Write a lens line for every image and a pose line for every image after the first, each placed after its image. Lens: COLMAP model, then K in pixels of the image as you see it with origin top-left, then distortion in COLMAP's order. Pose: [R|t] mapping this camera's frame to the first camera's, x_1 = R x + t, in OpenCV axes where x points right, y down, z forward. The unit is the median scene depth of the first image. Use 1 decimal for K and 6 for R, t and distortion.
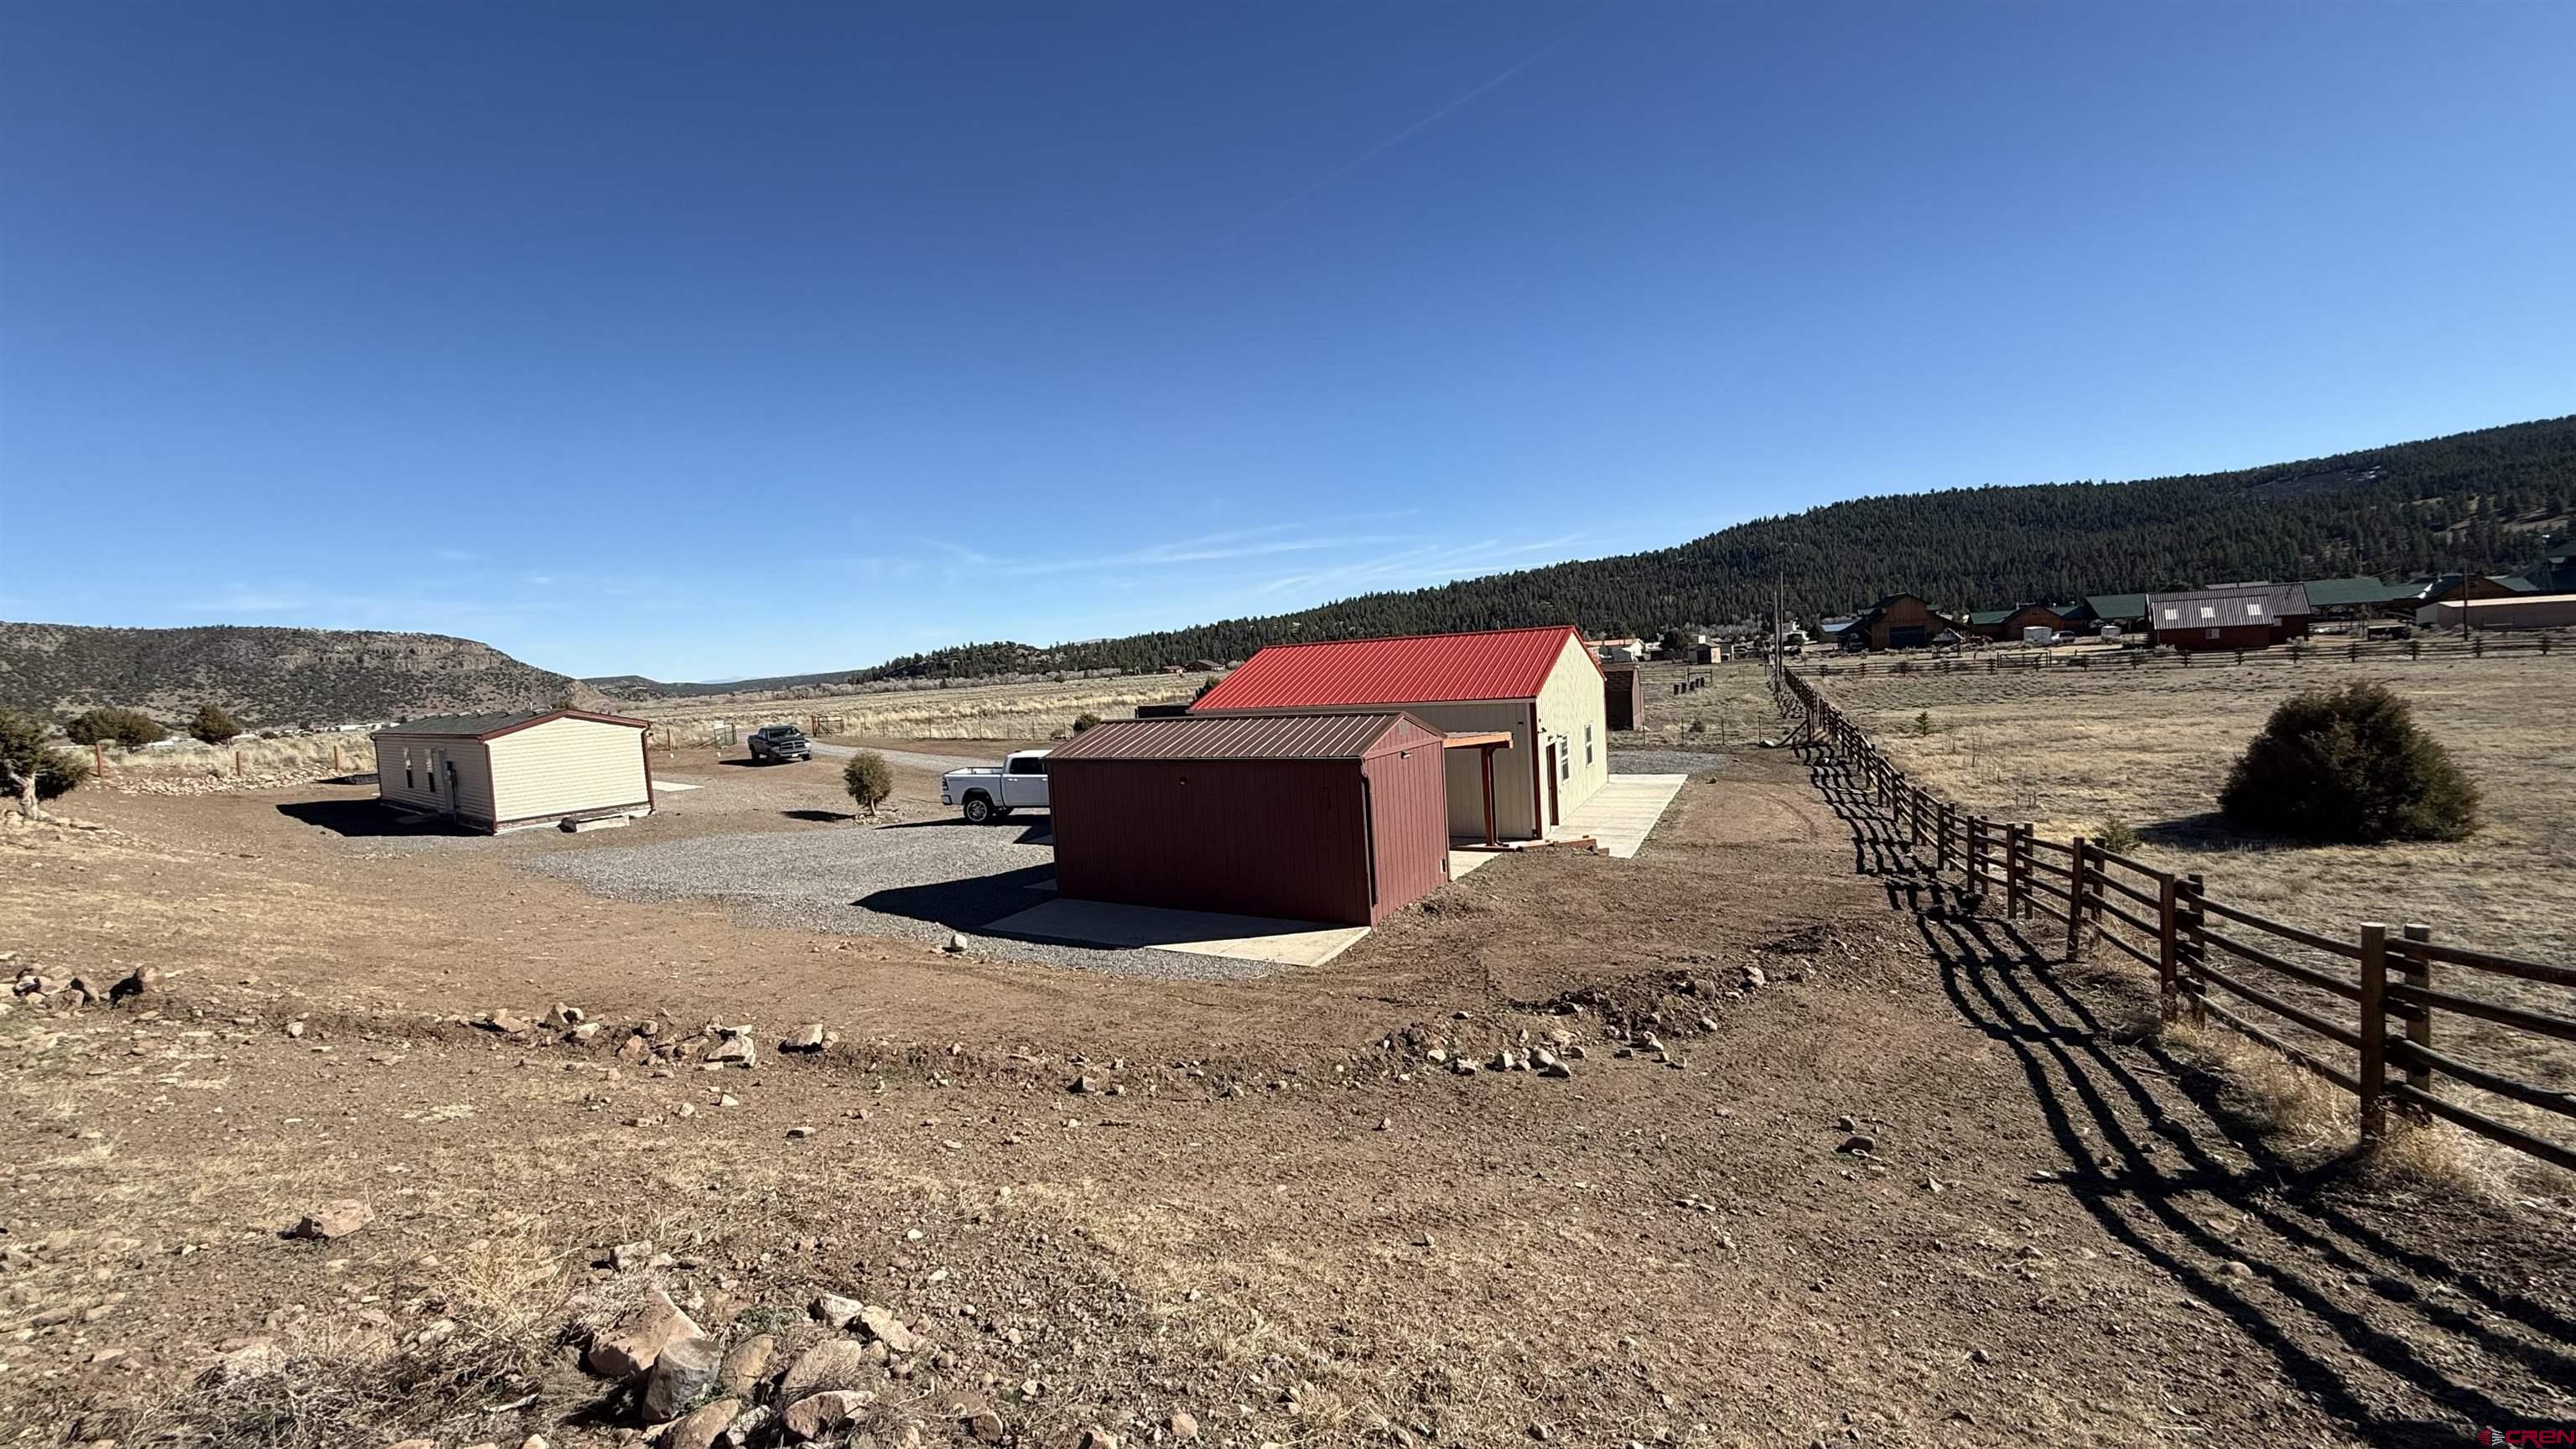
lens RADIAL K [[1036.5, 0, 1286.4], [0, 1036.5, 727.9], [0, 0, 1]] dist [0.001197, 0.000159]
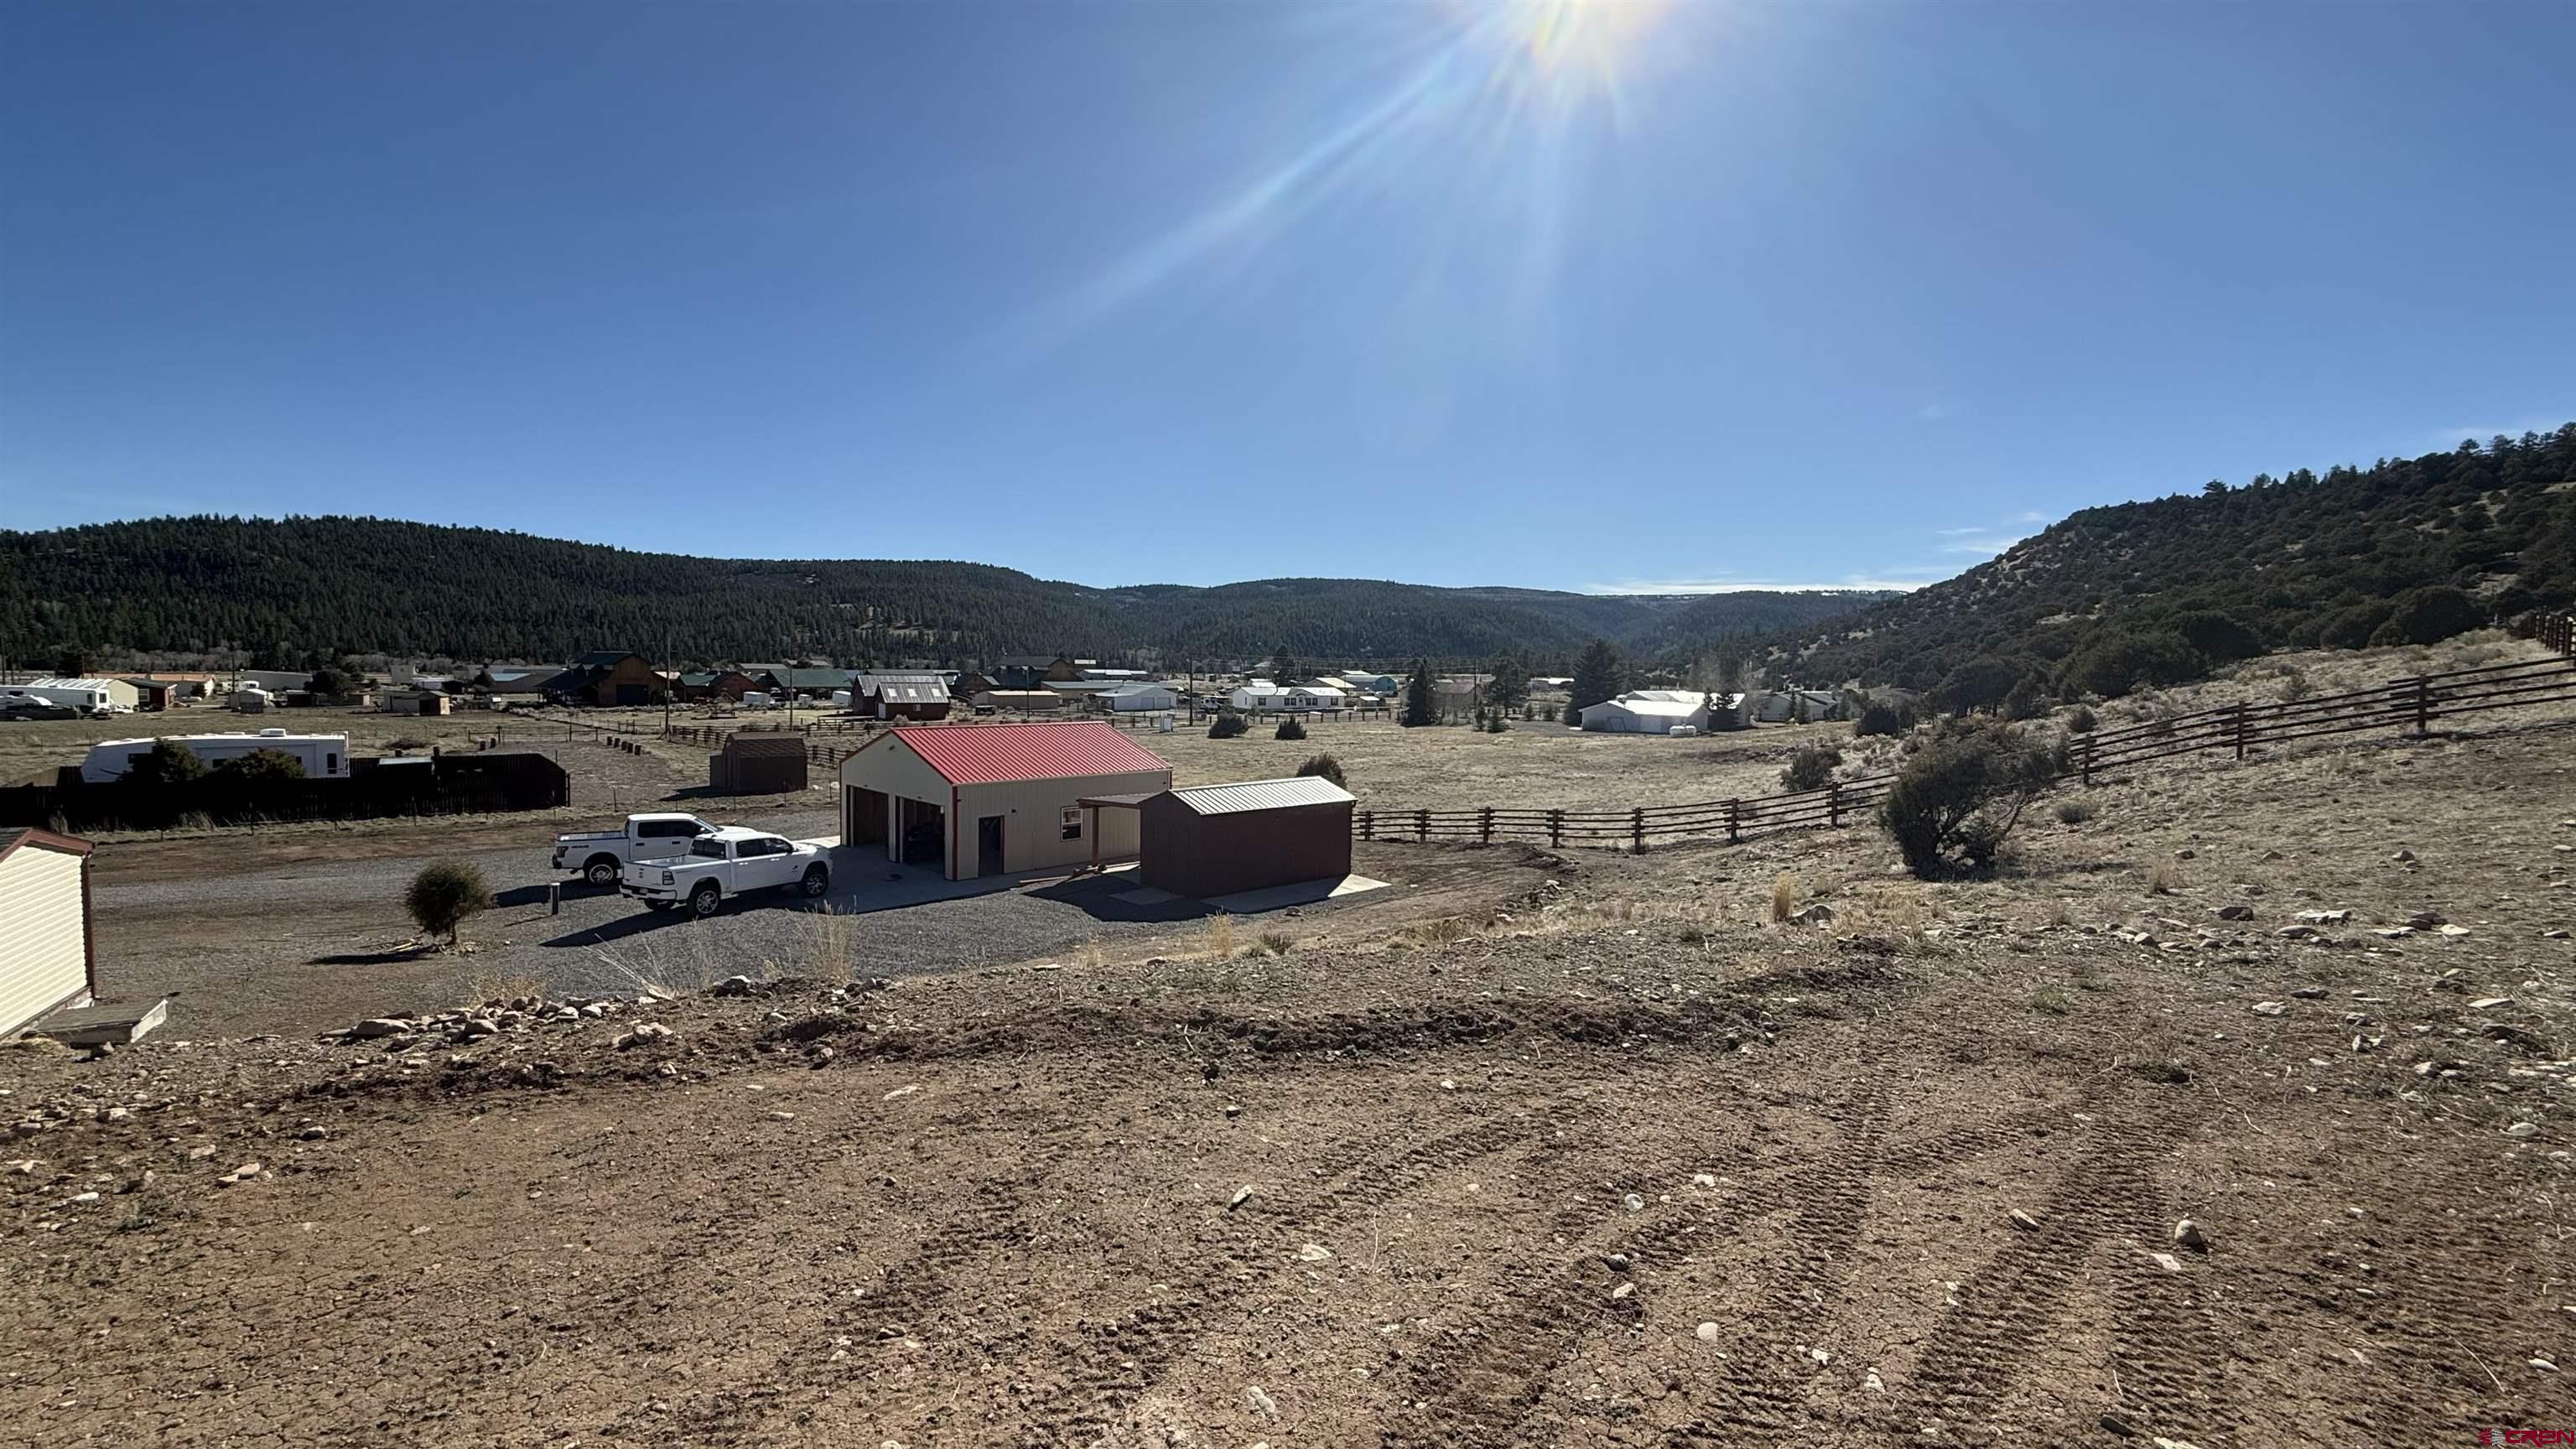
lens RADIAL K [[1036.5, 0, 1285.0], [0, 1036.5, 719.8], [0, 0, 1]] dist [0.001197, 0.000159]
pose [[0.326283, 0.024016, 0.944967, -0.108779], [0.028905, 0.998956, -0.035368, -0.003905], [-0.944830, 0.038855, 0.325249, 0.024823]]
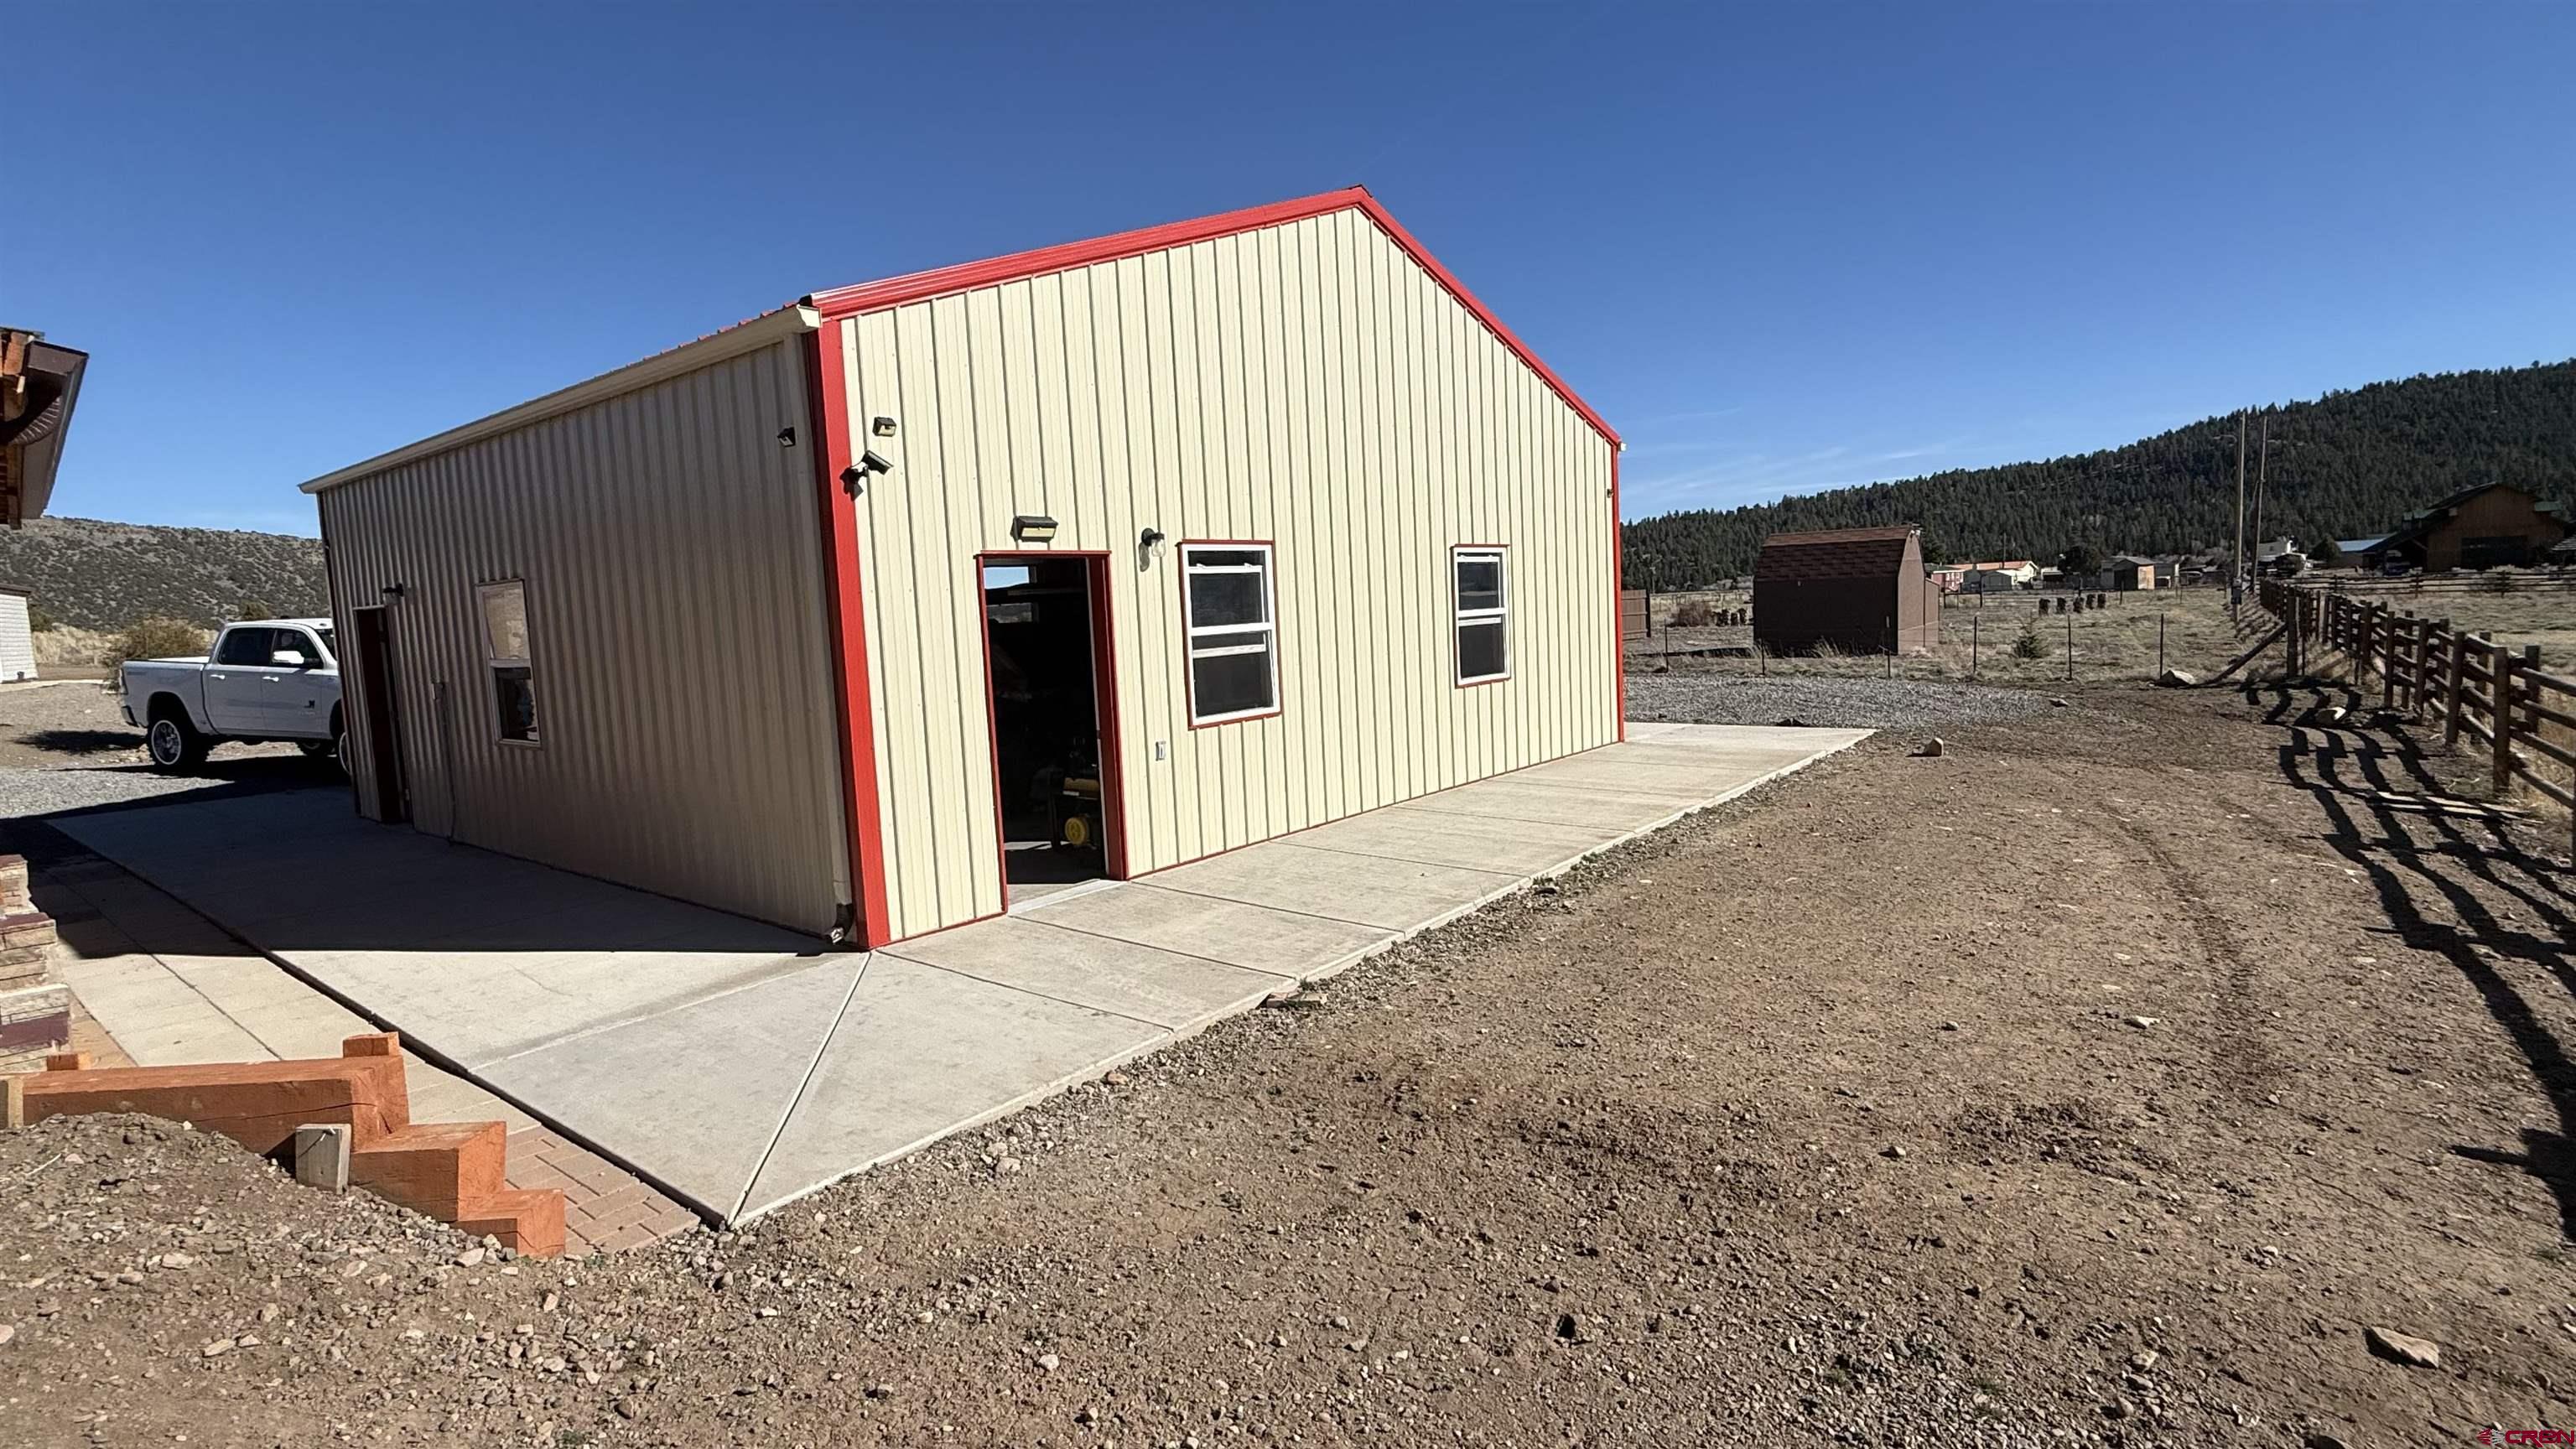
lens RADIAL K [[1236.1, 0, 1279.2], [0, 1236.1, 725.0], [0, 0, 1]] dist [0.001799, -0.000317]
pose [[0.974225, 0.039704, -0.222055, 0.034006], [-0.030717, 0.998569, 0.043784, 0.003722], [0.223475, -0.035835, 0.974051, 0.065715]]
